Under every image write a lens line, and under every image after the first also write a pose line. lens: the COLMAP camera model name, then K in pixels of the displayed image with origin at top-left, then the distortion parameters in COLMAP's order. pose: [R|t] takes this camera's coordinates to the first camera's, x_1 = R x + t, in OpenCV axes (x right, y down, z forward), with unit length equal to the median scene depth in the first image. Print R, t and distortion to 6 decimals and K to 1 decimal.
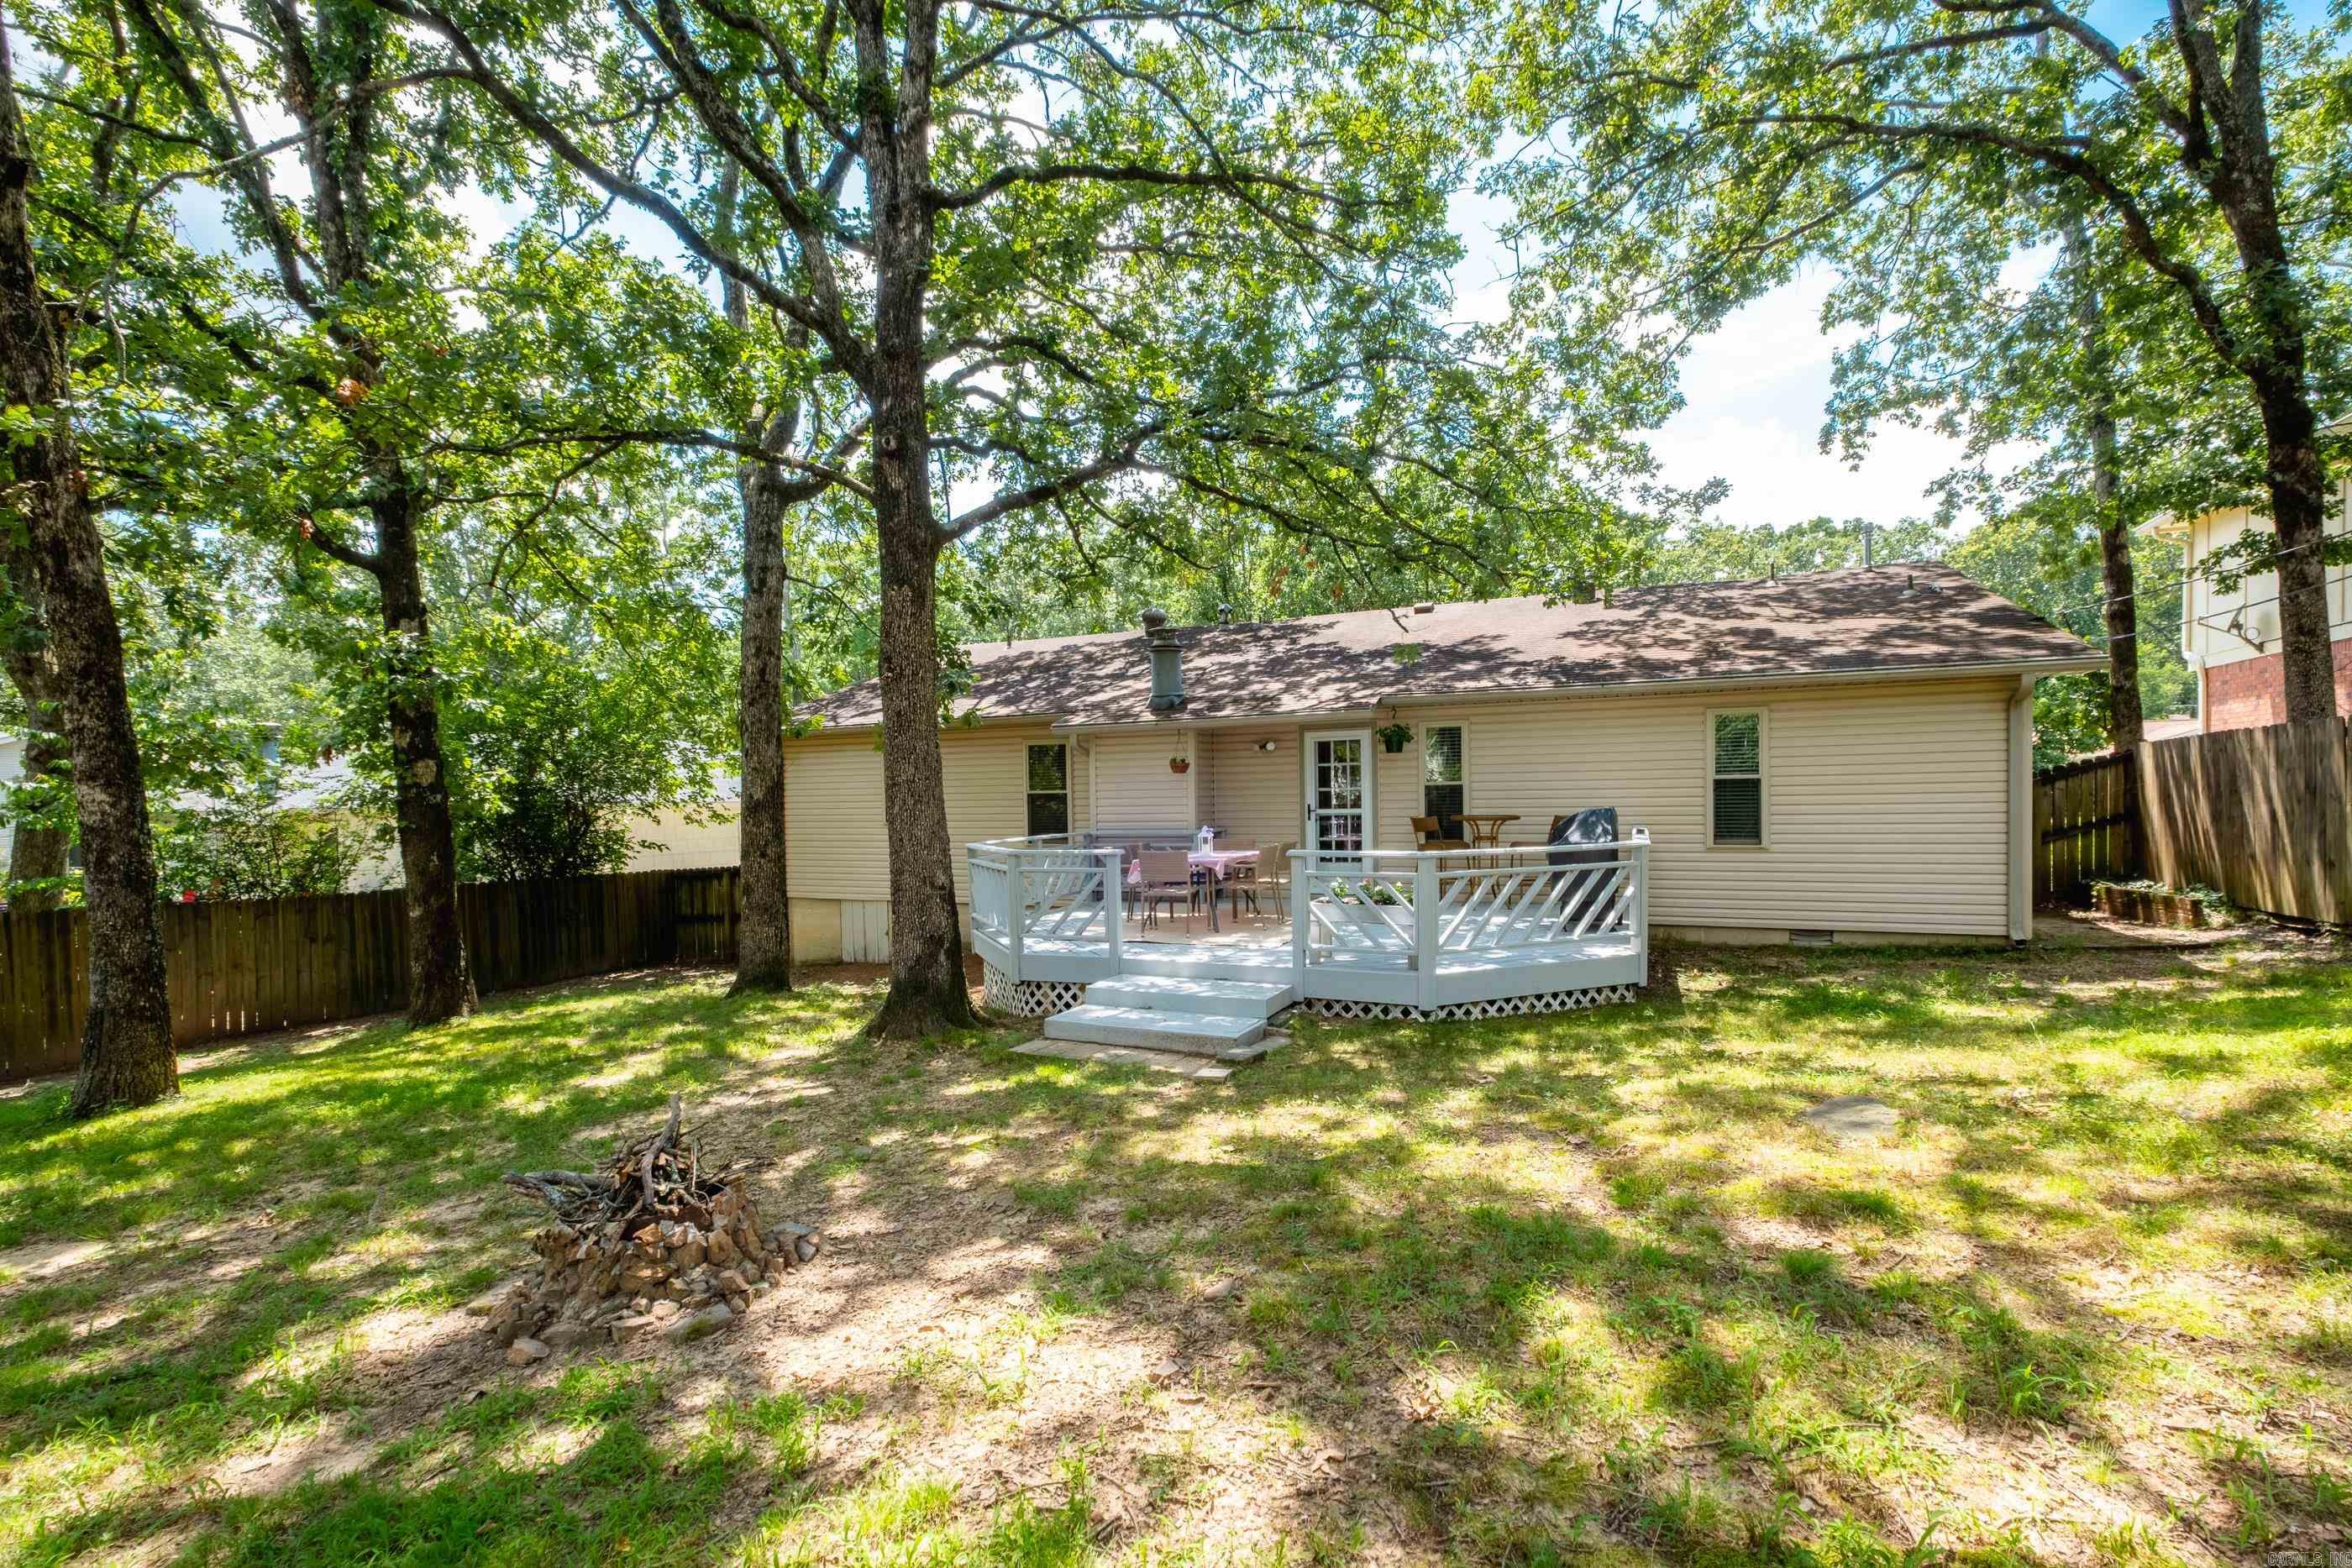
lens RADIAL K [[1018.2, 0, 1170.0], [0, 1018.2, 798.2], [0, 0, 1]] dist [0.001932, -0.003200]
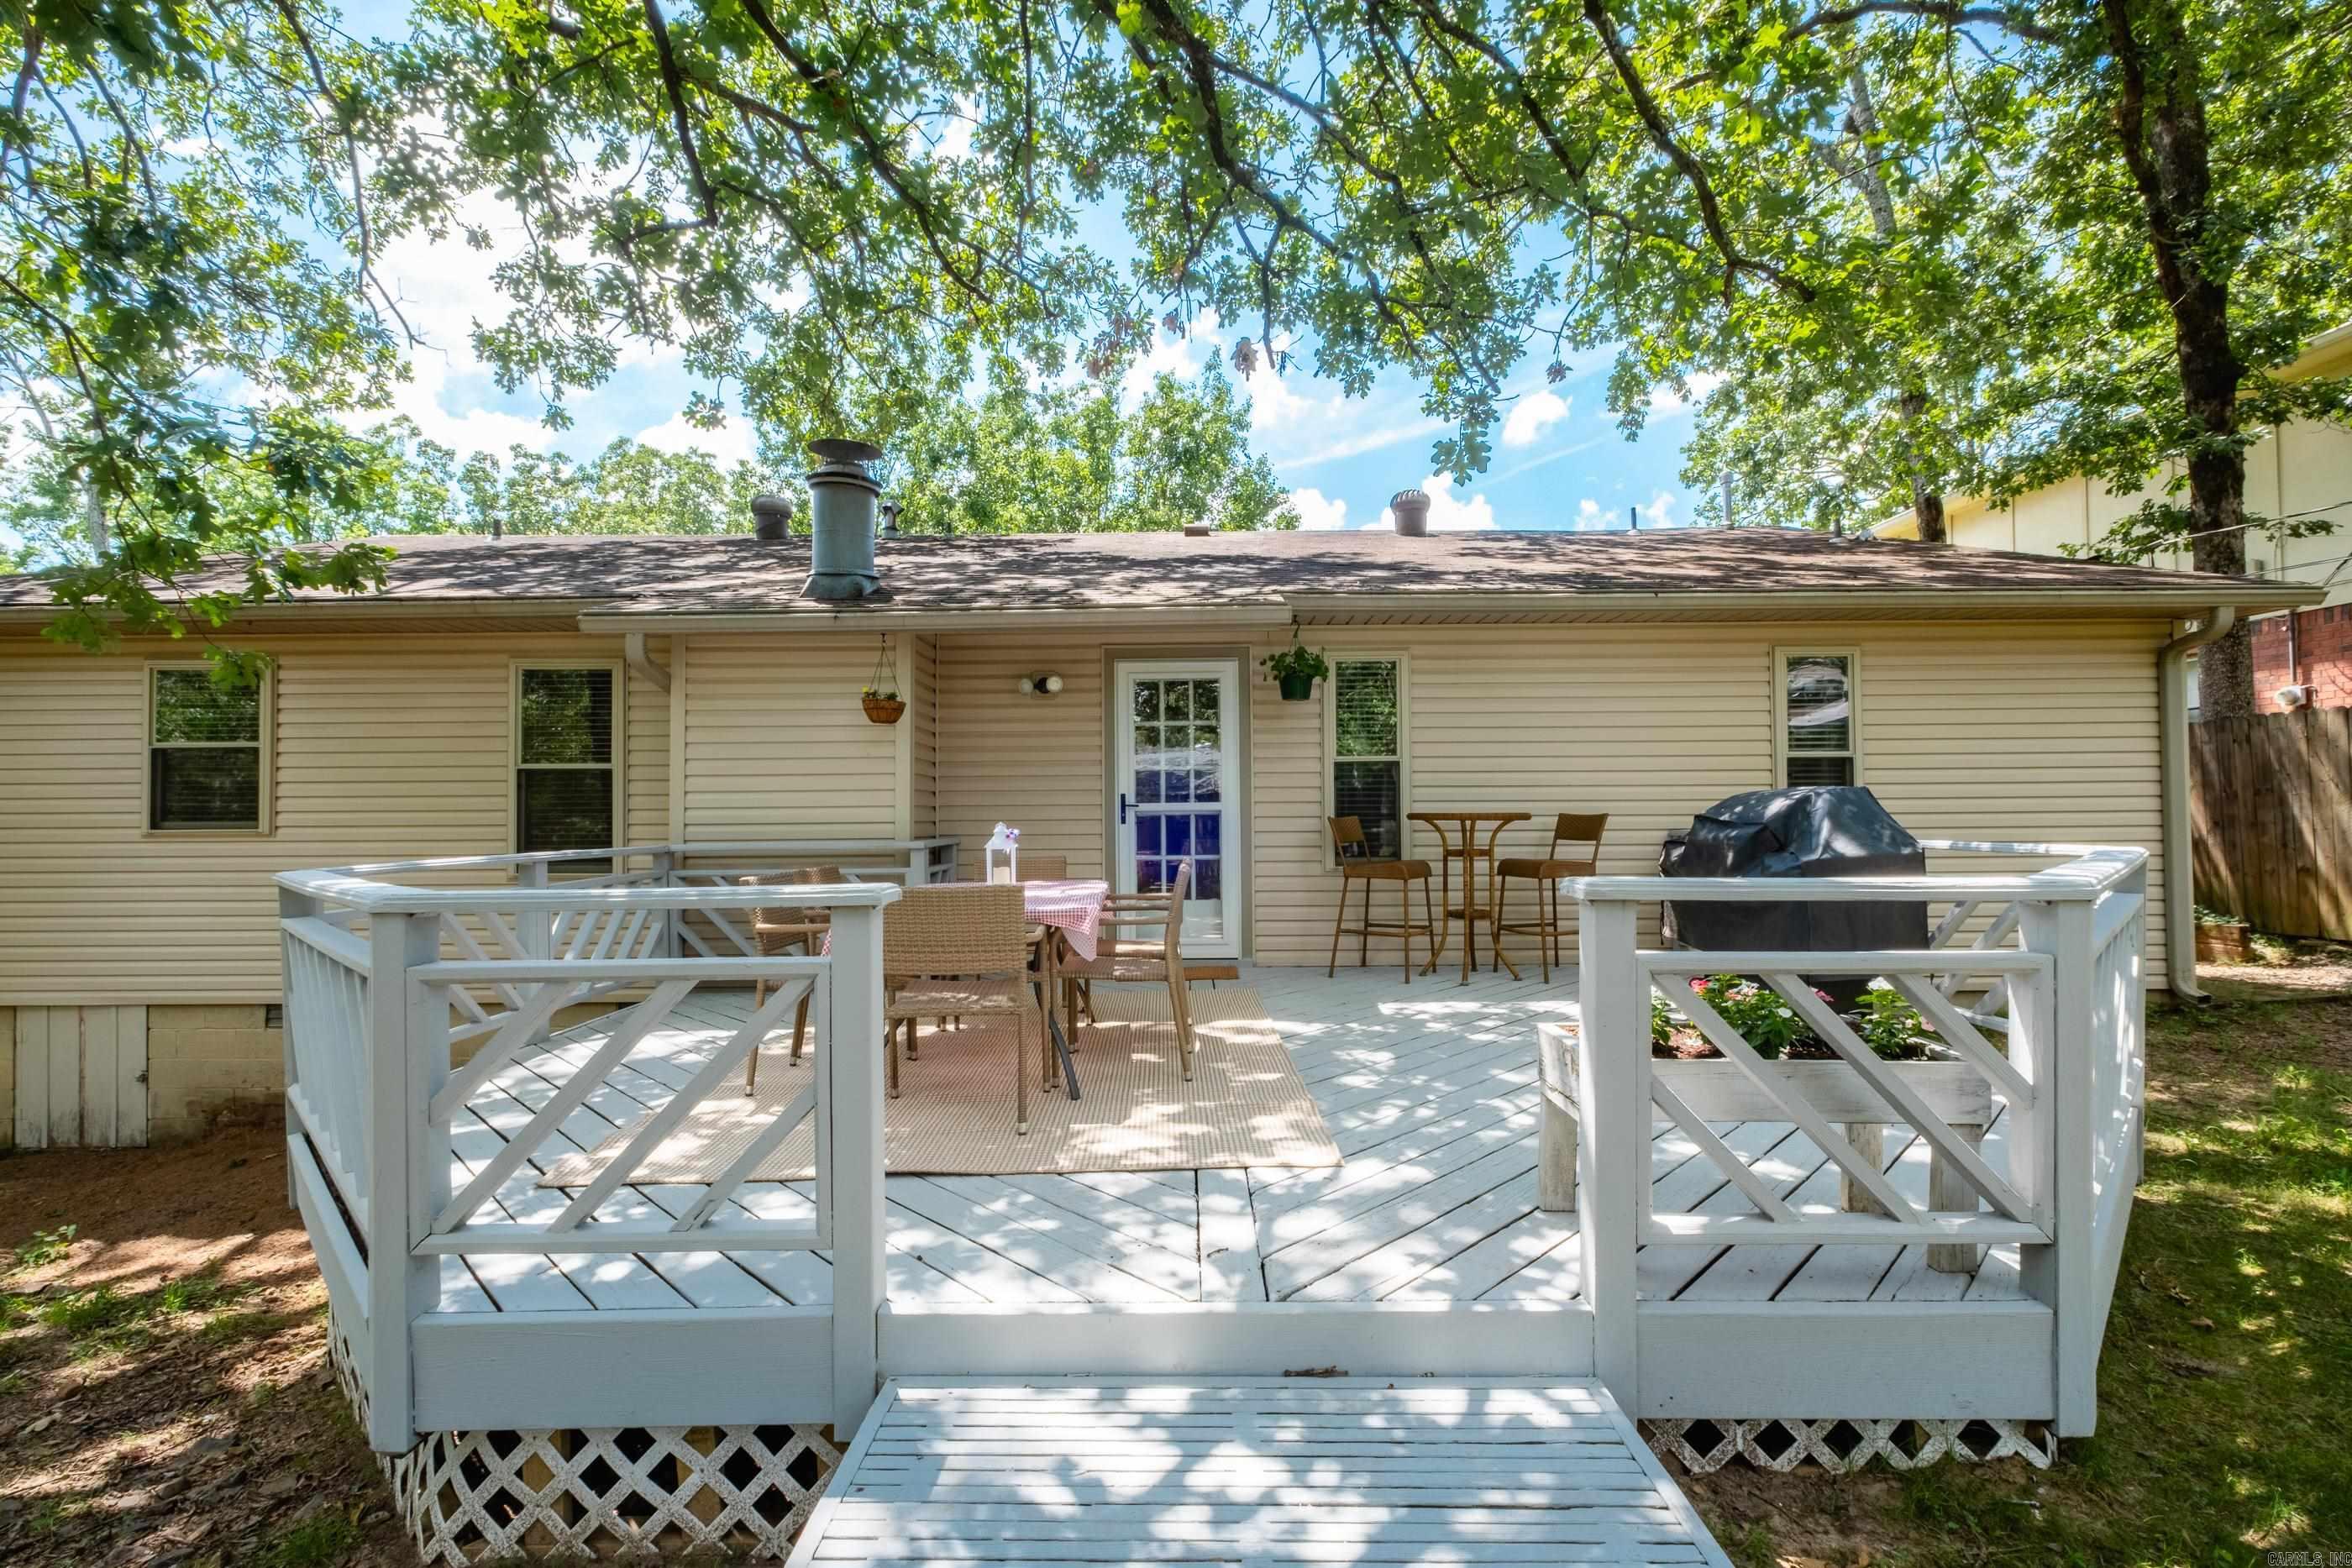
lens RADIAL K [[1018.2, 0, 1180.0], [0, 1018.2, 800.4], [0, 0, 1]] dist [0.001932, -0.003200]
pose [[0.912388, 0.017279, 0.408961, -0.068199], [-0.007654, 0.999654, -0.025160, 0.027121], [-0.409254, 0.019825, 0.912205, 0.580238]]
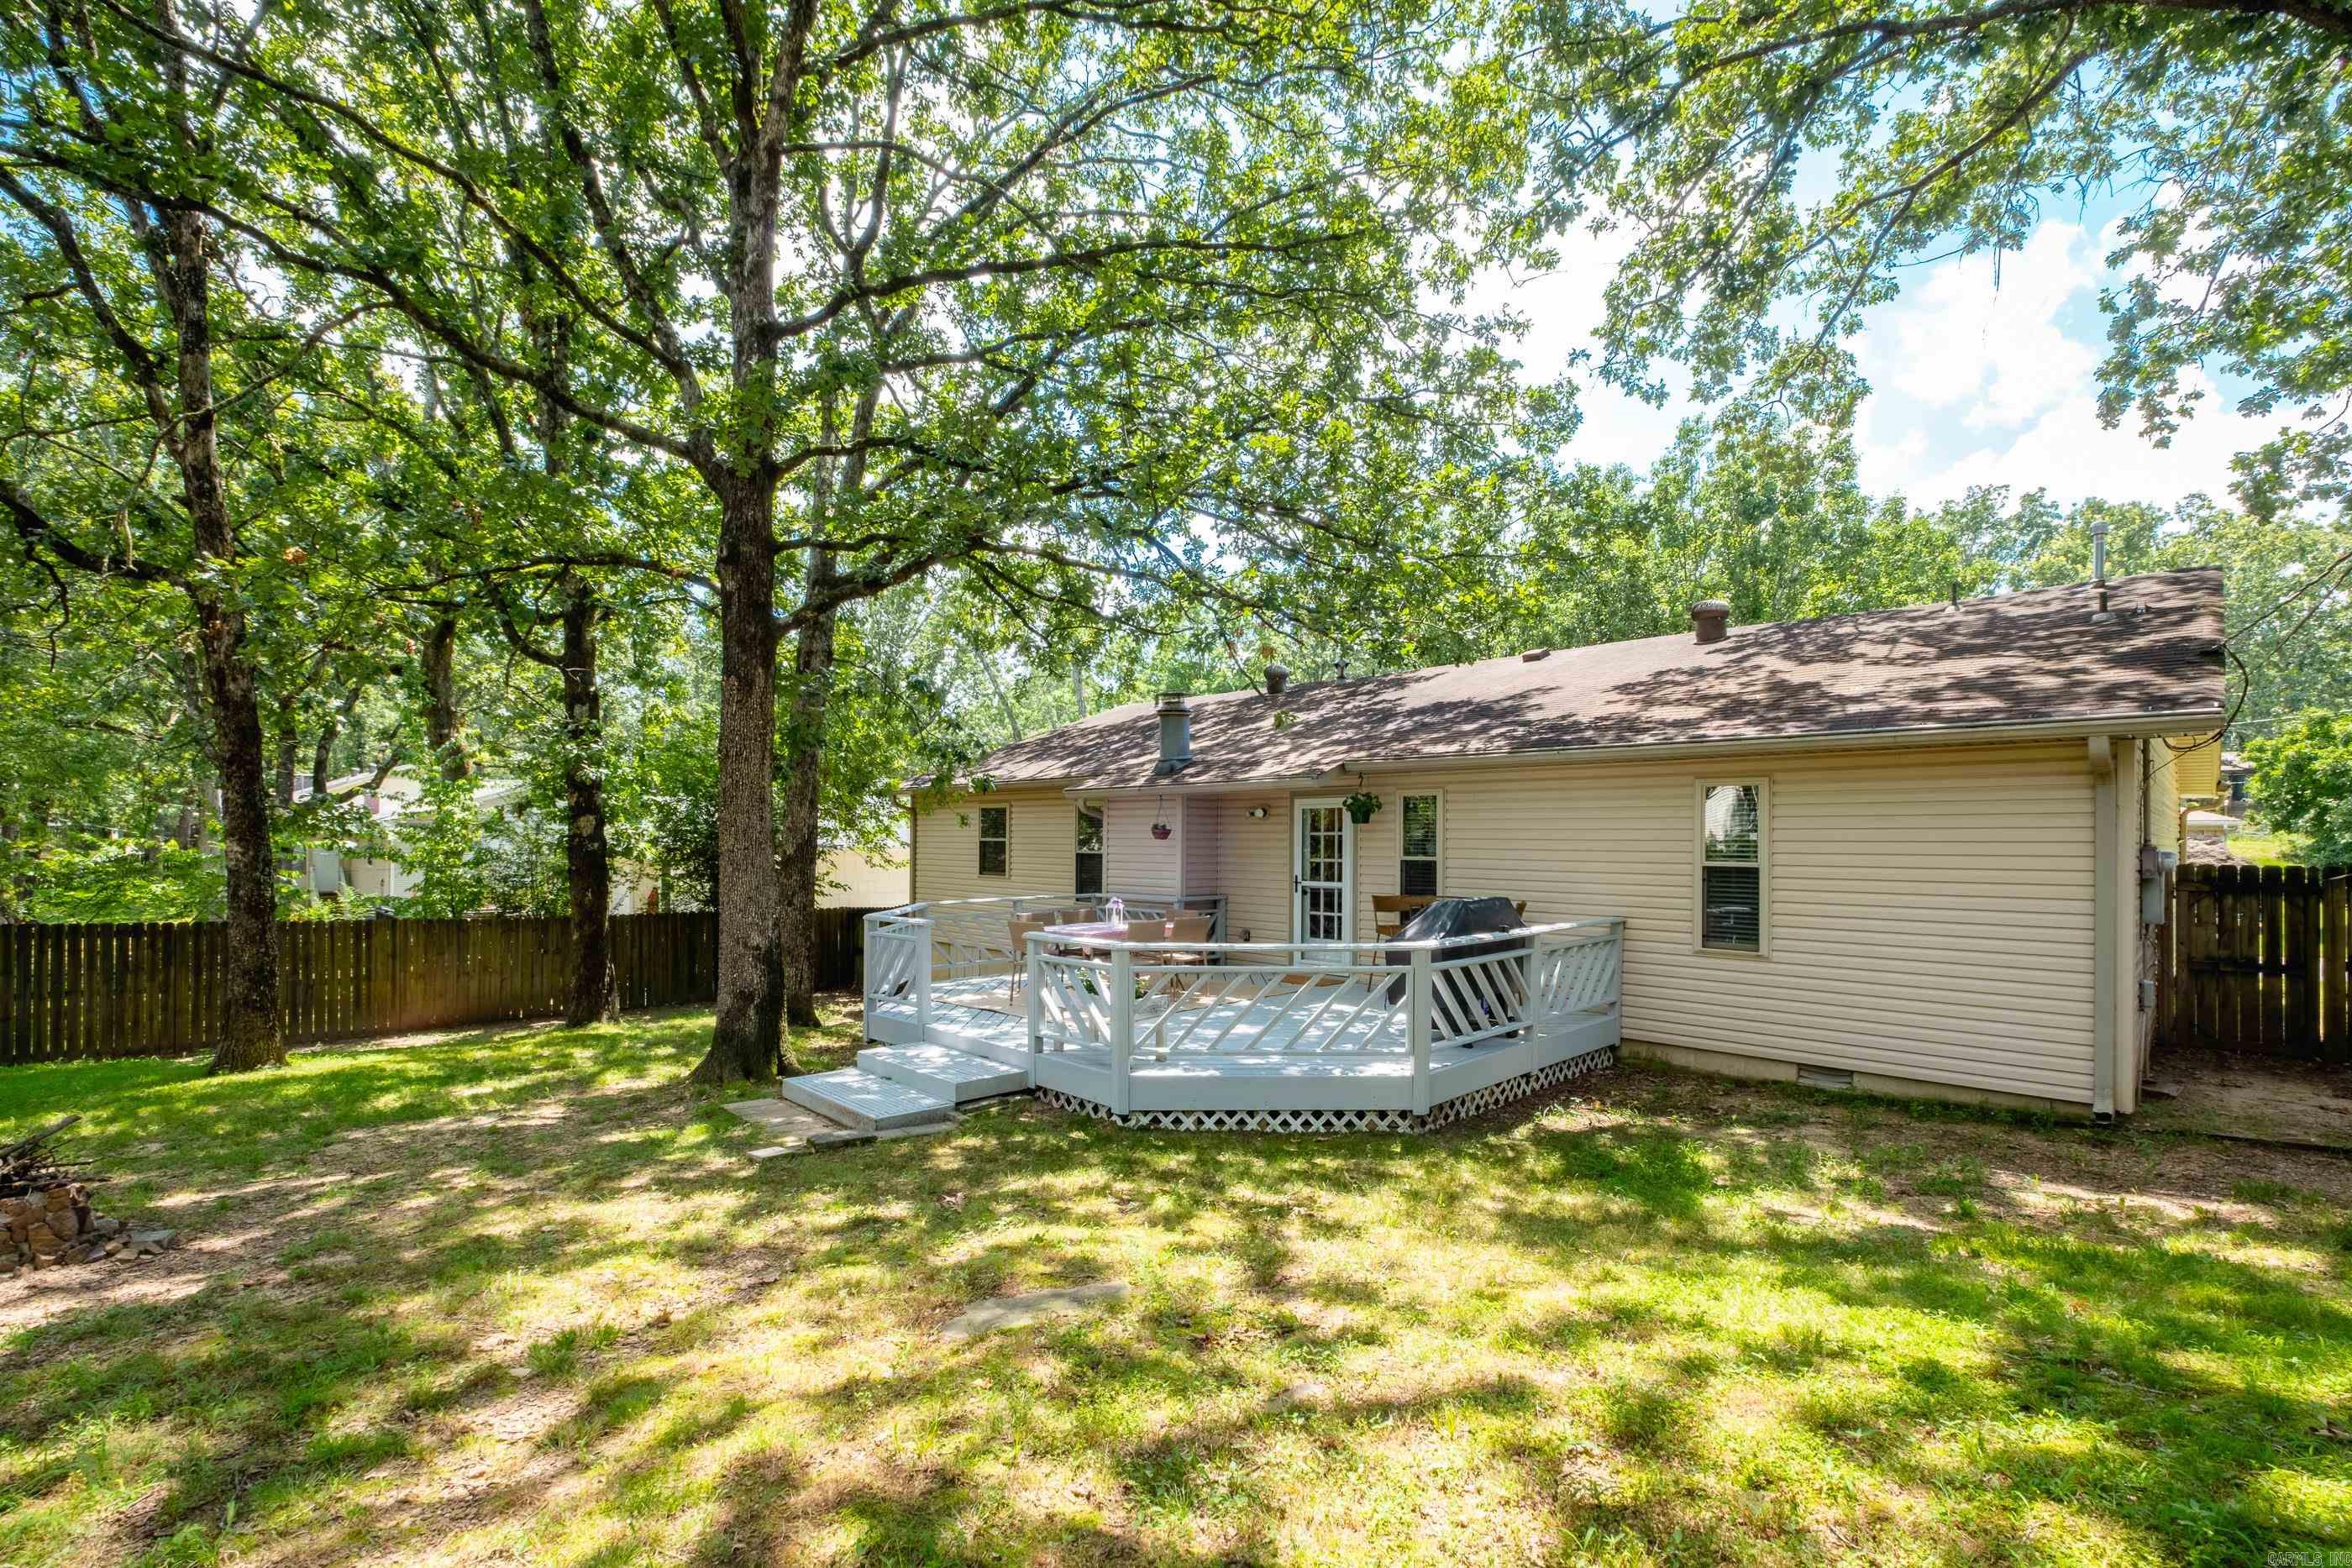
lens RADIAL K [[1018.2, 0, 1175.5], [0, 1018.2, 800.0], [0, 0, 1]] dist [0.001932, -0.003200]
pose [[0.932938, 0.009616, -0.359909, 0.436651], [-0.024132, 0.999065, -0.035861, -0.031711], [0.359228, 0.042141, 0.932298, 0.096840]]
